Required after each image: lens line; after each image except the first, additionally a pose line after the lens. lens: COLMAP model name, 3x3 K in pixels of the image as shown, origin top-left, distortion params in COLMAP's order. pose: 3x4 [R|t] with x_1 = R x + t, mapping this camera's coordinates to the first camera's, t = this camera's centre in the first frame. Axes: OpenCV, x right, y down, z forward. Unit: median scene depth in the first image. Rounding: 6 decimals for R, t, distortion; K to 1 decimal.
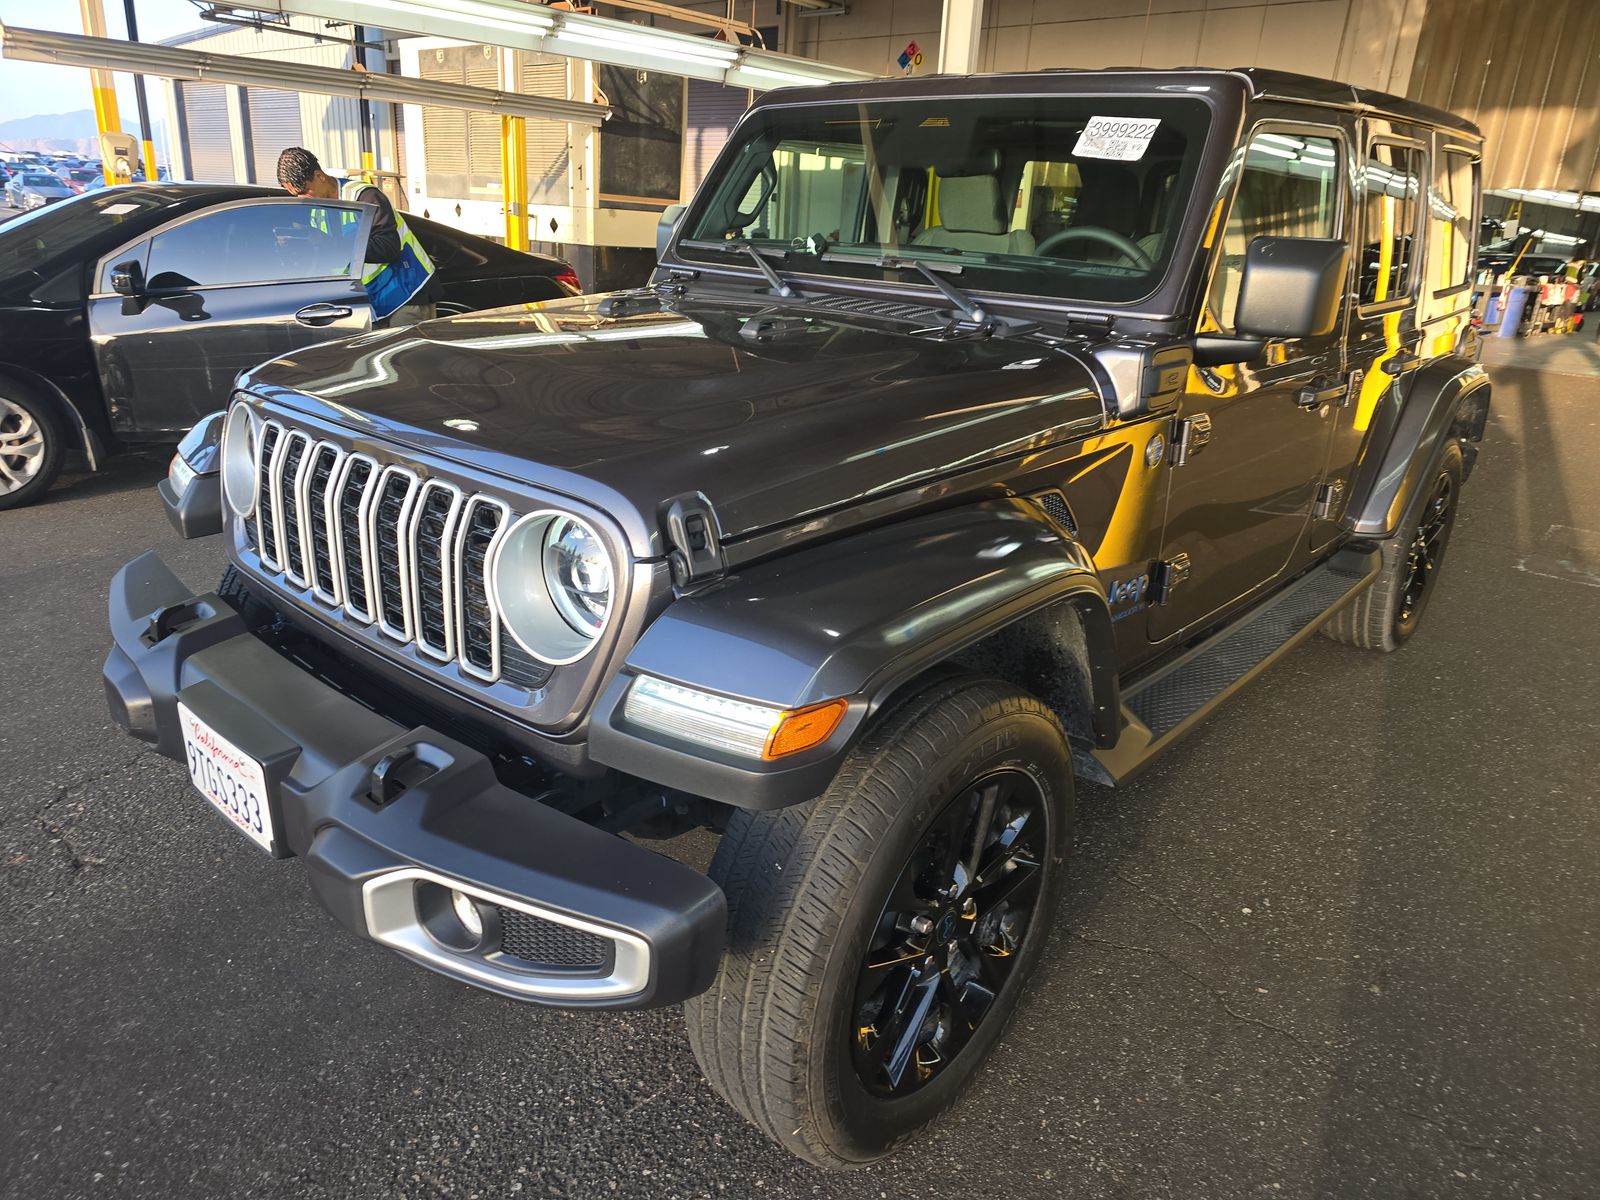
lens RADIAL K [[1076.3, 0, 760.8], [0, 1076.3, 609.8], [0, 0, 1]] dist [-0.002982, -0.001859]
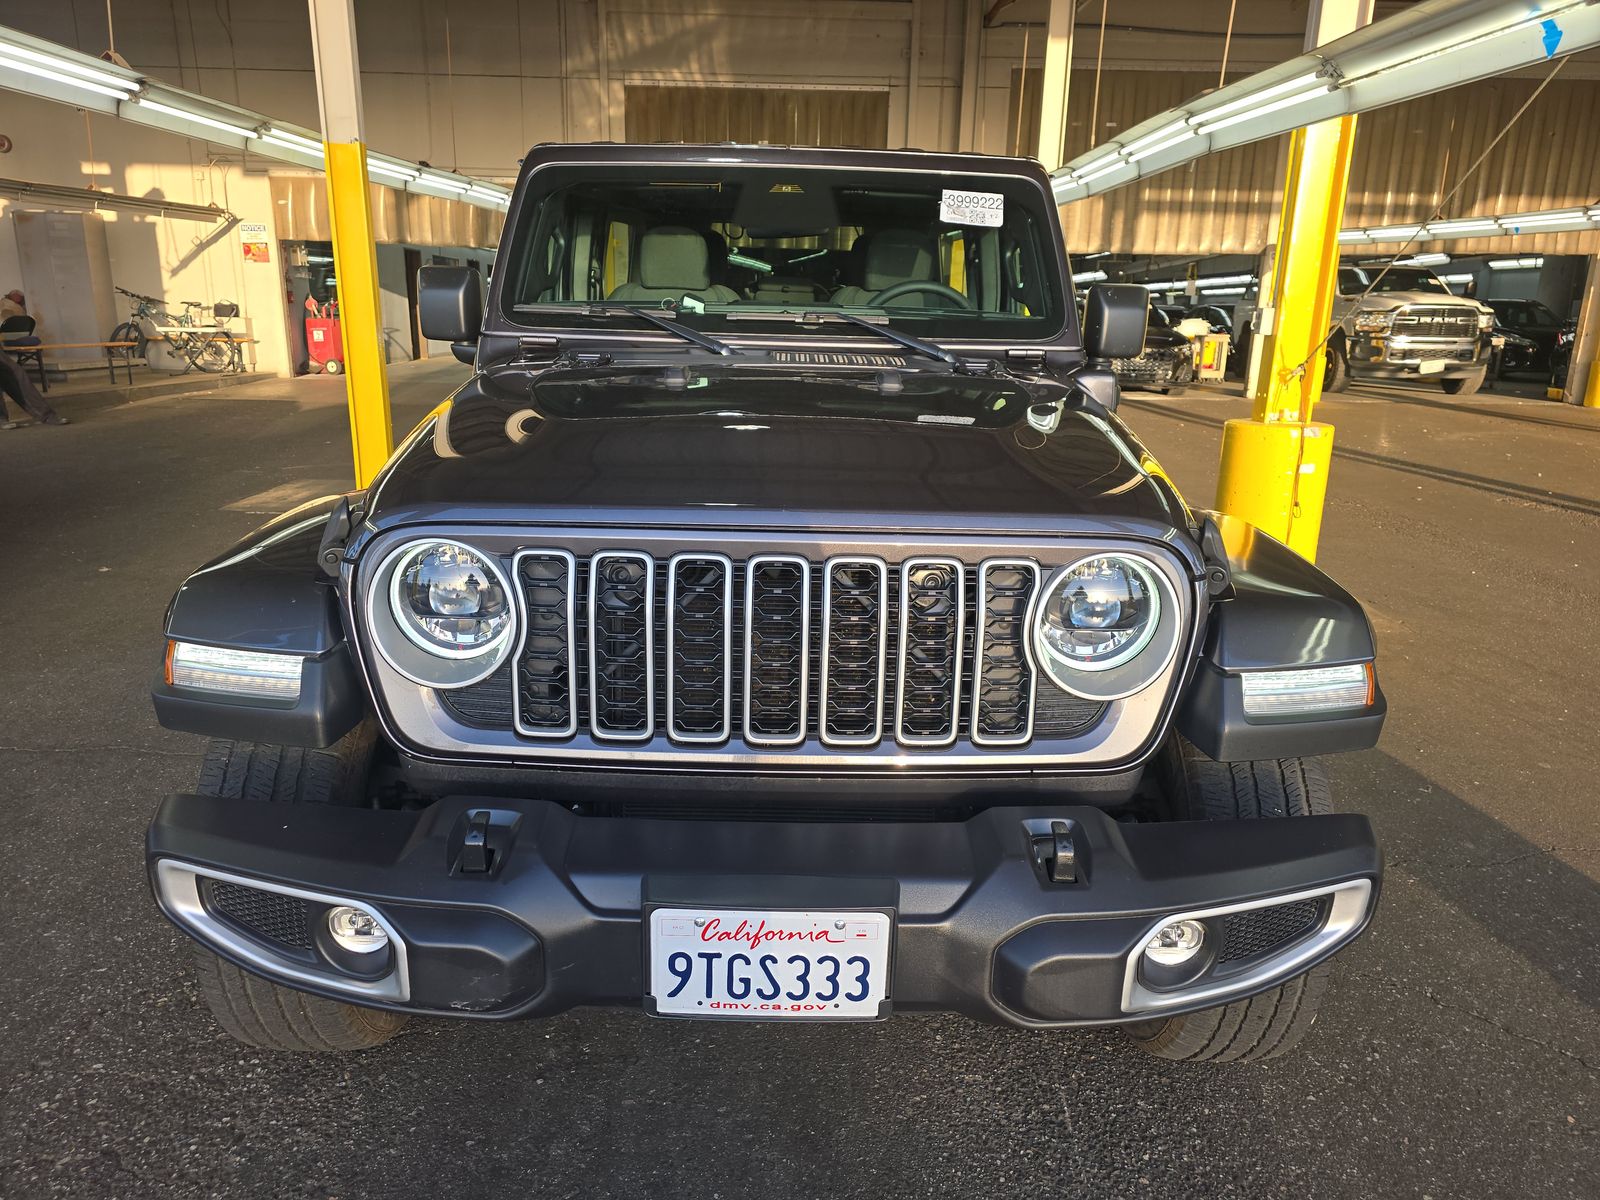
lens RADIAL K [[1088.0, 0, 800.0], [0, 1088.0, 600.0], [0, 0, 1]] dist [0.016327, 0.002211]
pose [[0.723645, -0.215351, 0.655715, -0.639875], [0.252874, 0.966736, 0.038426, -0.091268], [-0.642178, 0.138006, 0.754030, 0.219009]]
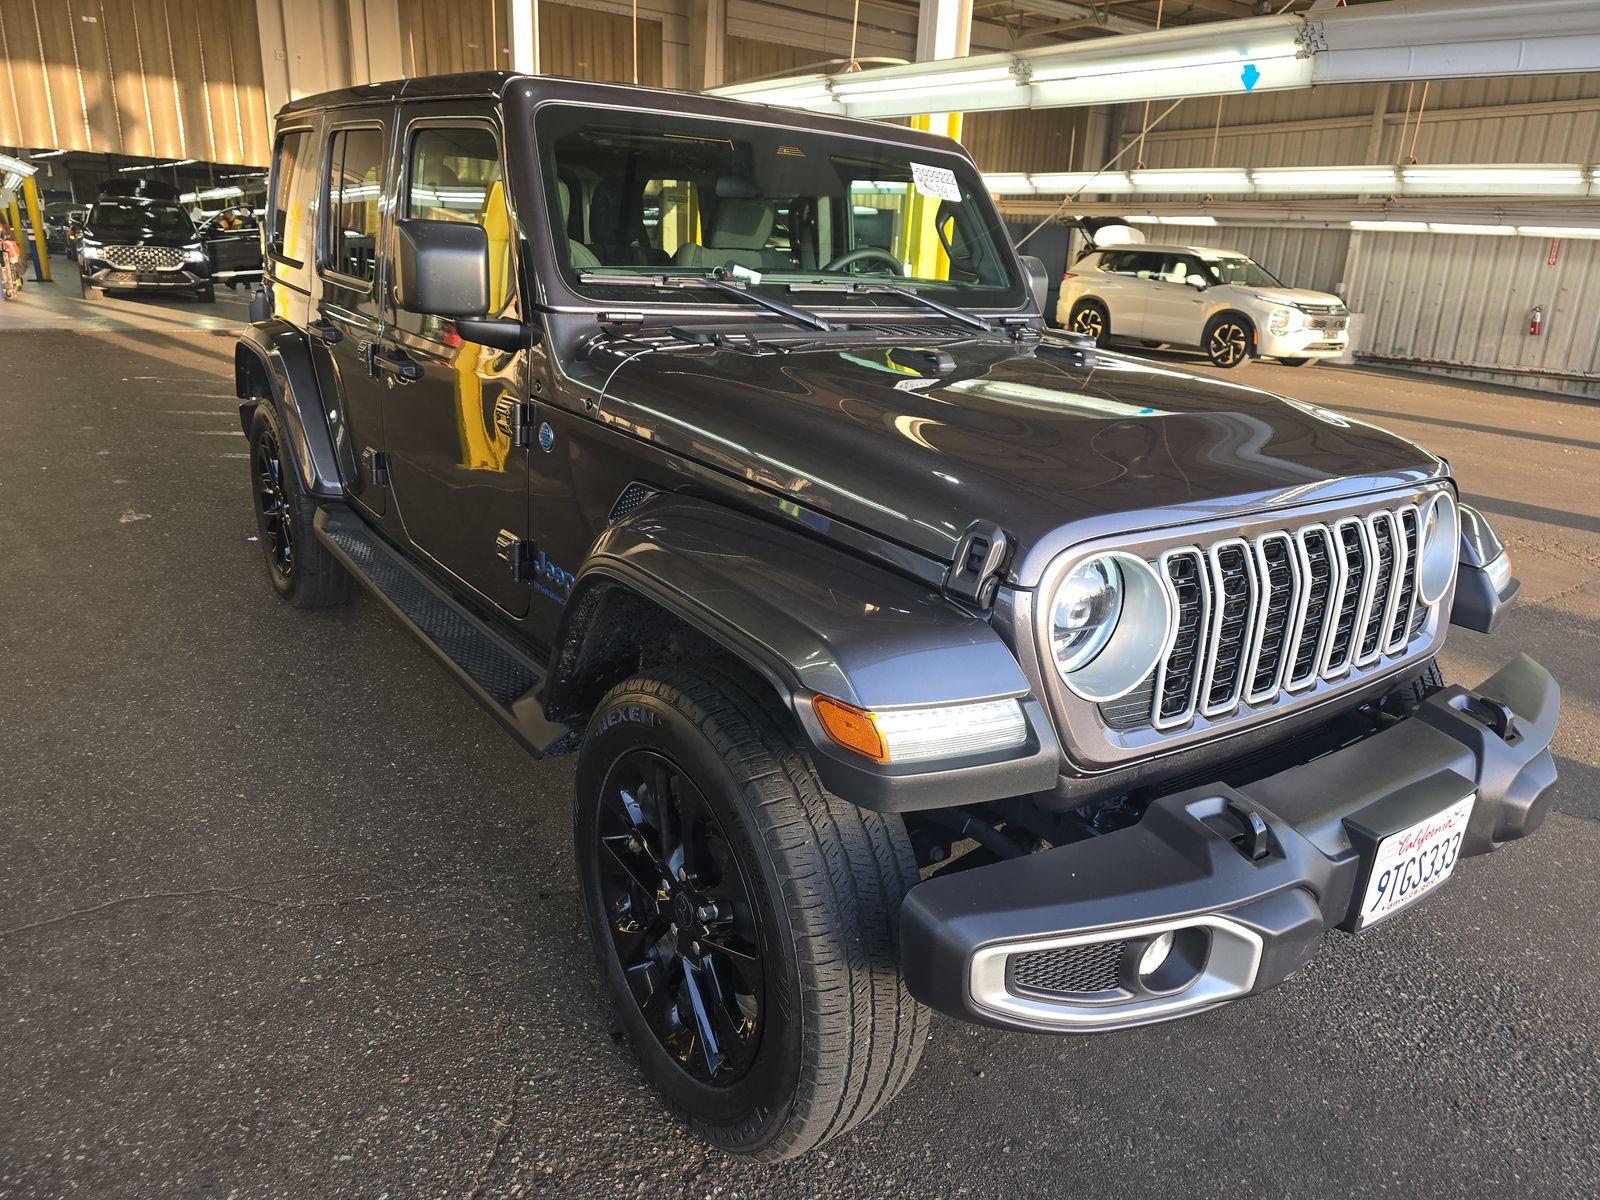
lens RADIAL K [[1088.0, 0, 800.0], [0, 1088.0, 600.0], [0, 0, 1]] dist [0.016327, 0.002211]
pose [[0.197131, -0.336022, 0.920993, -0.965359], [0.307028, 0.913331, 0.267509, -0.335043], [-0.931060, 0.230036, 0.283214, 0.788740]]
